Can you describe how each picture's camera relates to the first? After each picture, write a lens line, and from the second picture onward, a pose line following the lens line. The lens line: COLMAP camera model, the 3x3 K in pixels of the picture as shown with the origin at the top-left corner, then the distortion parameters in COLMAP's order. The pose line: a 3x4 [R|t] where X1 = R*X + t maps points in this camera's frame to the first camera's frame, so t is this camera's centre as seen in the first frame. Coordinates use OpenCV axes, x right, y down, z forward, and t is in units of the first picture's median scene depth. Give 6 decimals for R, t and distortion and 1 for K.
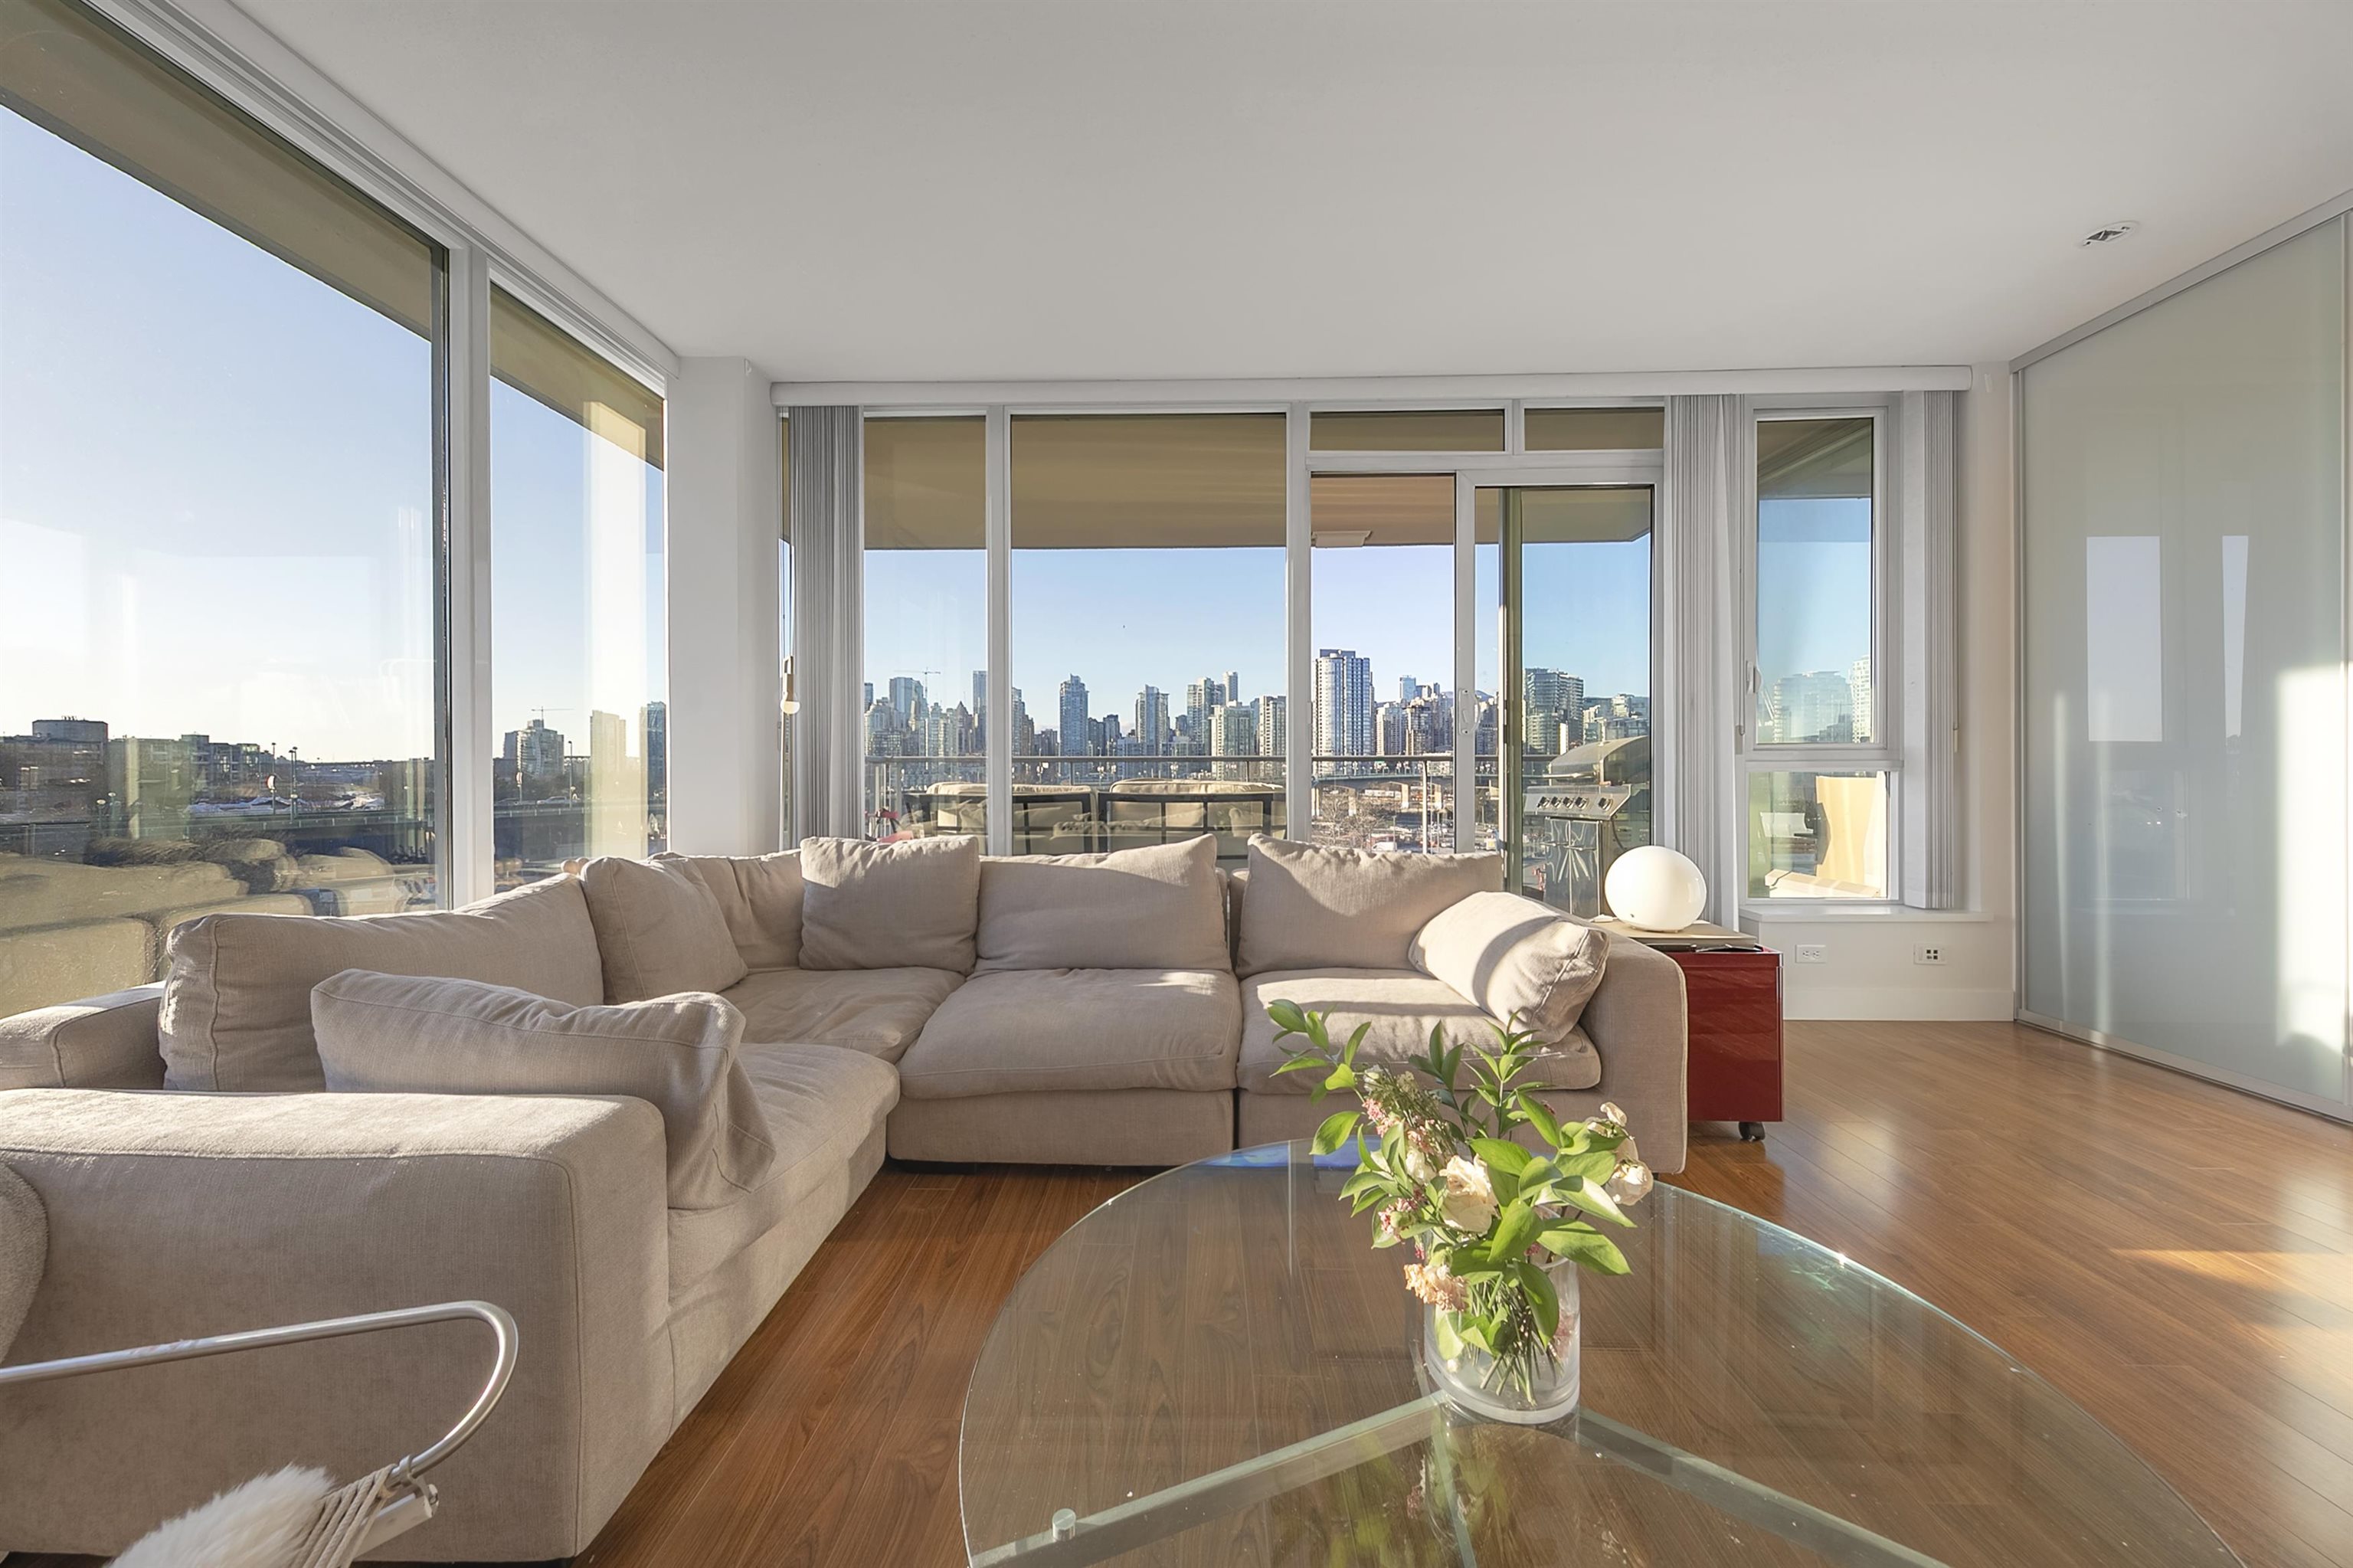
lens RADIAL K [[861.2, 0, 1166.5], [0, 861.2, 754.9], [0, 0, 1]] dist [0.000920, -0.000187]
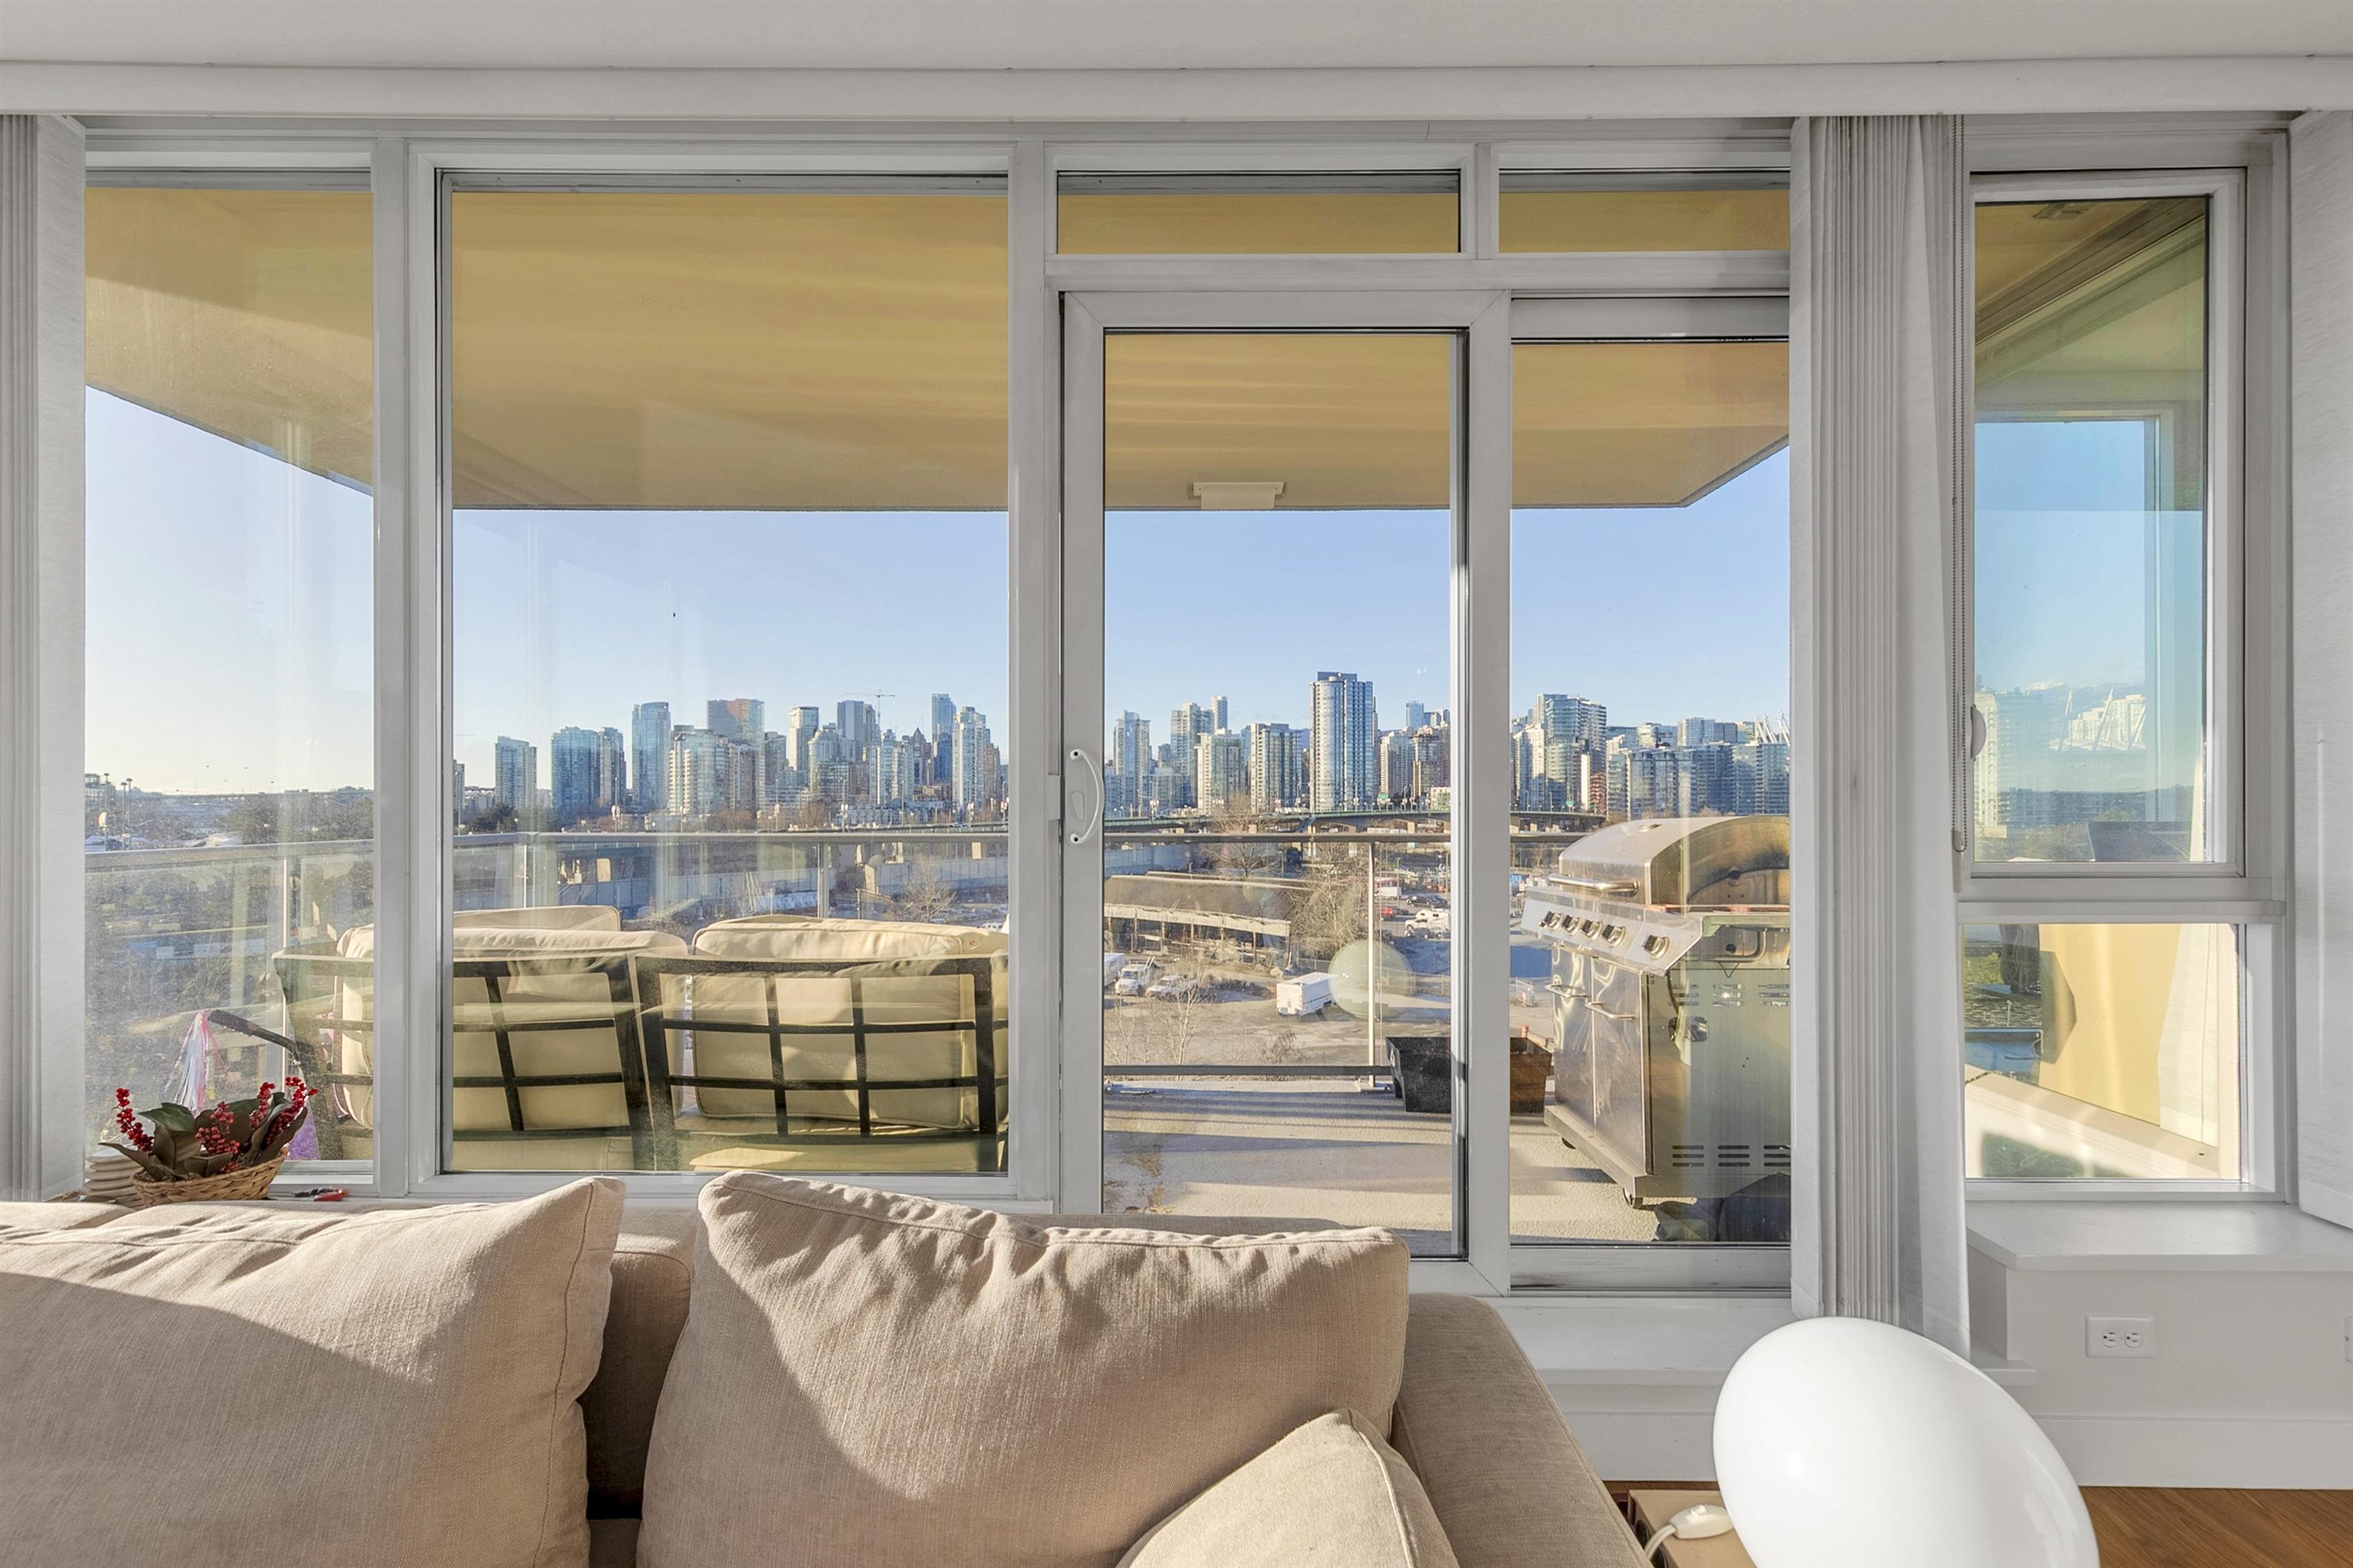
lens RADIAL K [[953.1, 0, 1172.1], [0, 953.1, 774.0], [0, 0, 1]] dist [0.003874, 0.000272]
pose [[0.999724, 0.002766, 0.023337, 0.180230], [-0.002424, 0.999889, -0.014676, -0.044557], [-0.023375, 0.014615, 0.999620, 0.385754]]
